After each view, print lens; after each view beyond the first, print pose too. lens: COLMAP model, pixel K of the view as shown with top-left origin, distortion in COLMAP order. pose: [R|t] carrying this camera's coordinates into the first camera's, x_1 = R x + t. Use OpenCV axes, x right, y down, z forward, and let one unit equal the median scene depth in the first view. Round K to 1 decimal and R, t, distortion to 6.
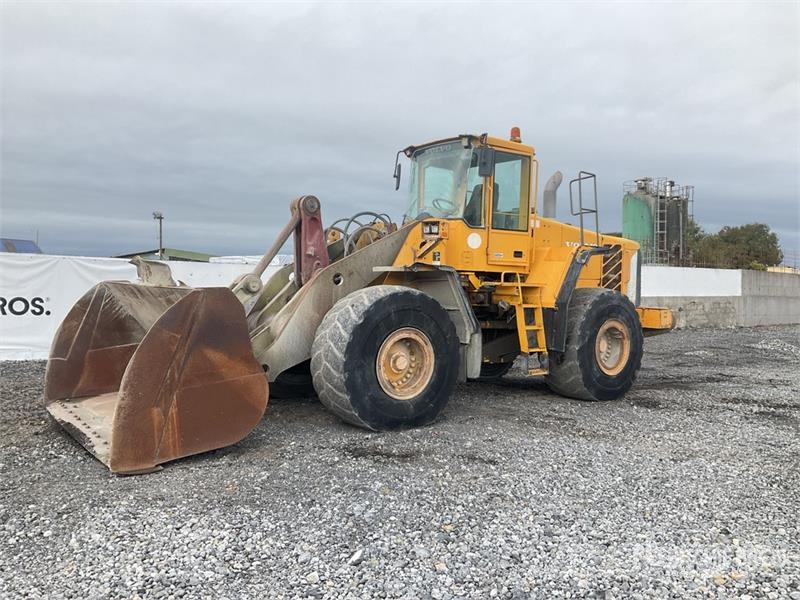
lens RADIAL K [[660.2, 0, 394.9], [0, 660.2, 301.9], [0, 0, 1]] dist [0.106291, -0.224088]
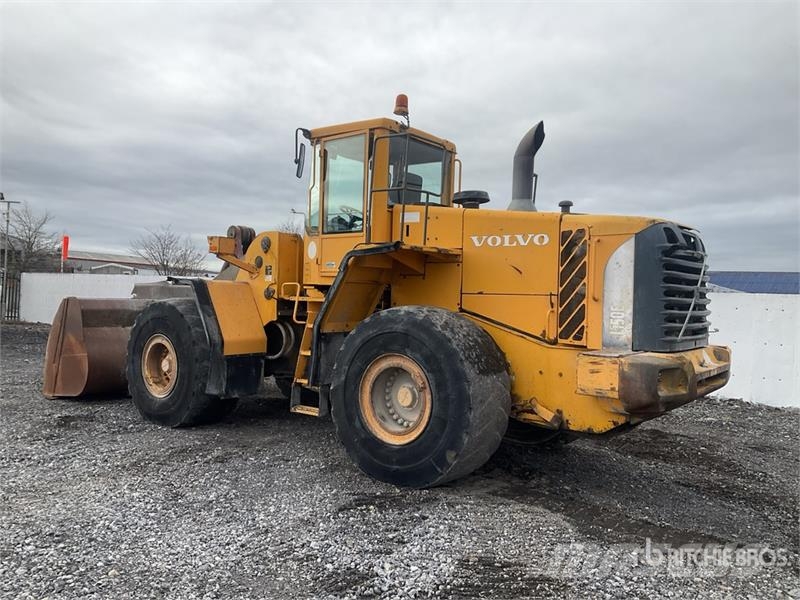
lens RADIAL K [[662.9, 0, 400.0], [0, 662.9, 300.0], [0, 0, 1]] dist [0.054641, -0.080715]
pose [[0.250843, -0.012952, -0.967941, 0.980268], [-0.056974, 0.997980, -0.028119, -0.008423], [0.966350, 0.062201, 0.249598, 0.880372]]
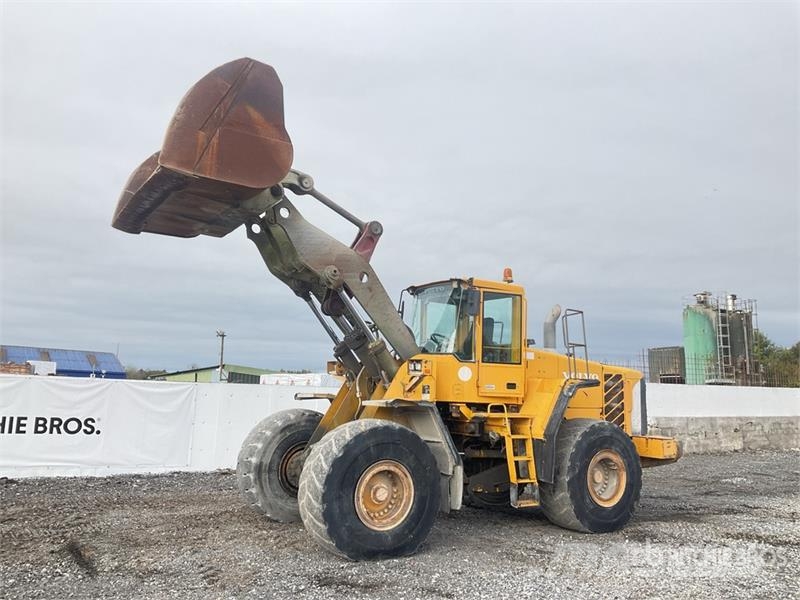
lens RADIAL K [[662.9, 0, 400.0], [0, 662.9, 300.0], [0, 0, 1]] dist [0.054641, -0.080715]
pose [[0.995795, -0.008205, -0.091242, 0.112223], [-0.007247, 0.985806, -0.167733, -0.029003], [0.091324, 0.167689, 0.981601, -0.082907]]
